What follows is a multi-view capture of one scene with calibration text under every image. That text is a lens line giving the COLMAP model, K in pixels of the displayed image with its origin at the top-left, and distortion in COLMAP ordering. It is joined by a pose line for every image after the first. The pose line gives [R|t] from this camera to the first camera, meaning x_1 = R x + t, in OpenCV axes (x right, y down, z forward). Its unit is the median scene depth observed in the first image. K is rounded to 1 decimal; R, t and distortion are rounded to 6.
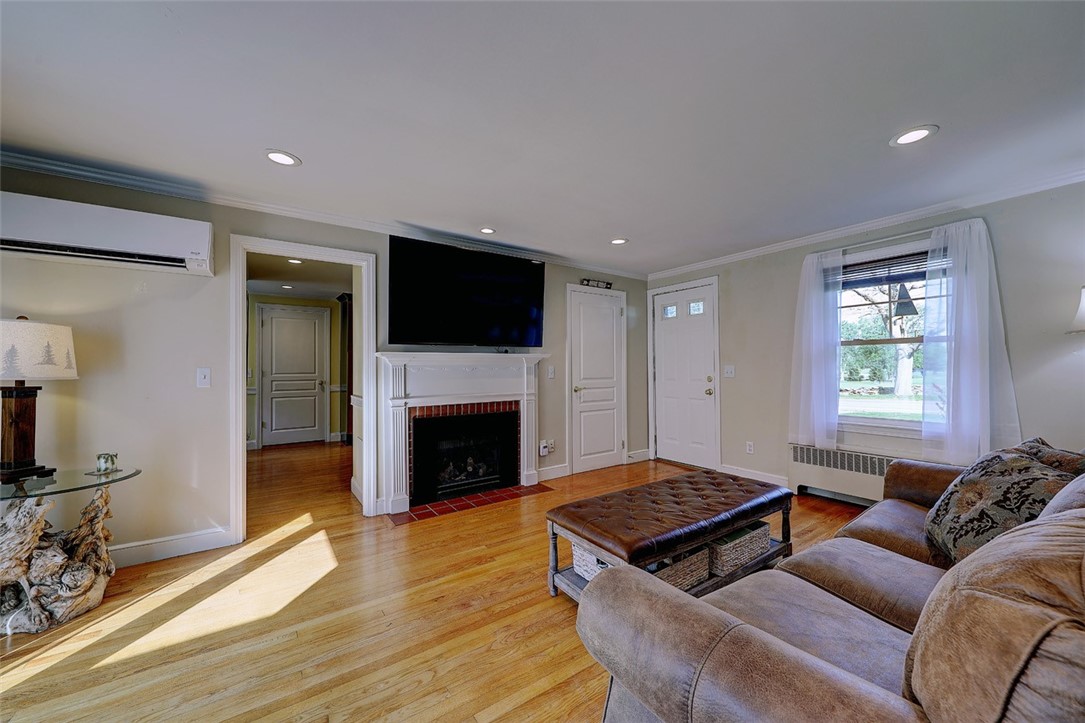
lens RADIAL K [[413.7, 0, 542.5], [0, 413.7, 361.5], [0, 0, 1]] dist [-0.002511, -0.000546]
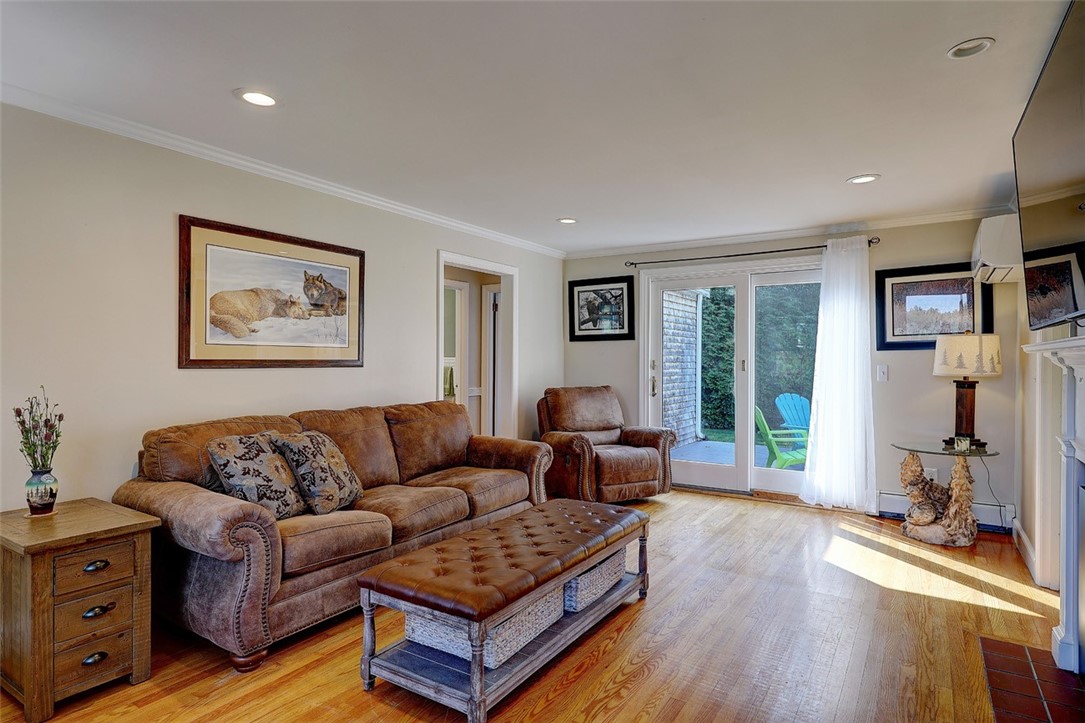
lens RADIAL K [[589.2, 0, 564.5], [0, 589.2, 362.6], [0, 0, 1]] dist [0.025101, 0.000128]
pose [[-0.920196, 0.005799, -0.391416, 0.433972], [0.009084, 0.999937, -0.006540, 0.000680], [0.391354, -0.009574, -0.920191, 1.267734]]
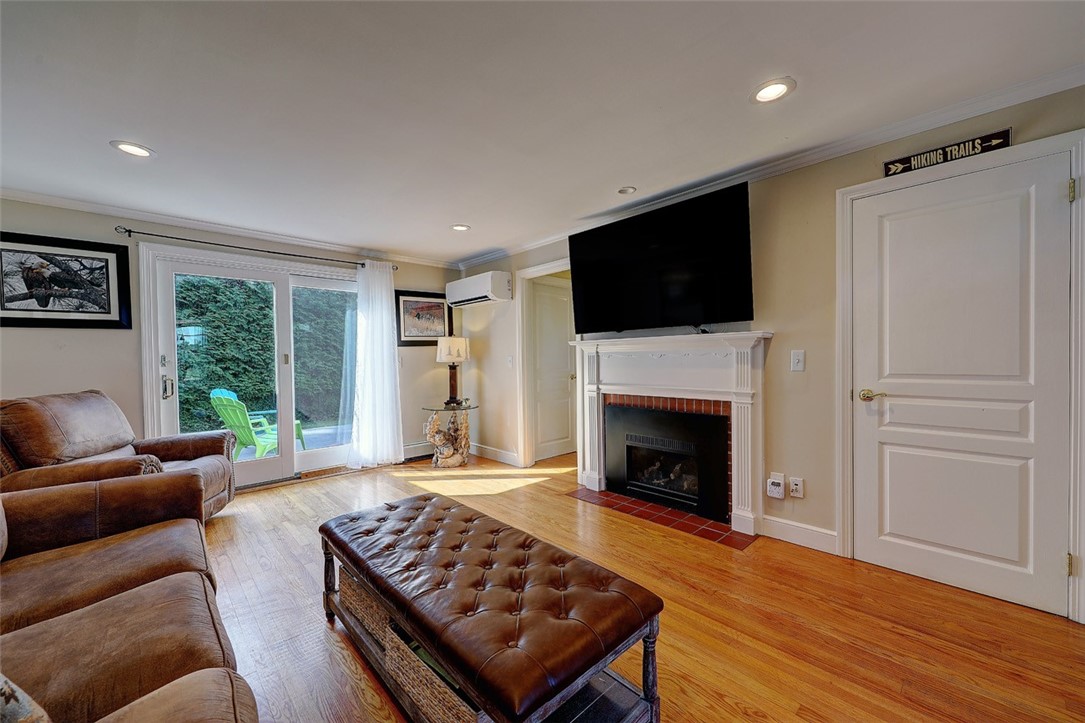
lens RADIAL K [[413.7, 0, 542.5], [0, 413.7, 361.5], [0, 0, 1]] dist [-0.002511, -0.000546]
pose [[0.136411, 0.014591, -0.990545, 0.614662], [0.028144, 0.999431, 0.018598, 0.007339], [0.990252, -0.030415, 0.135923, 0.646747]]
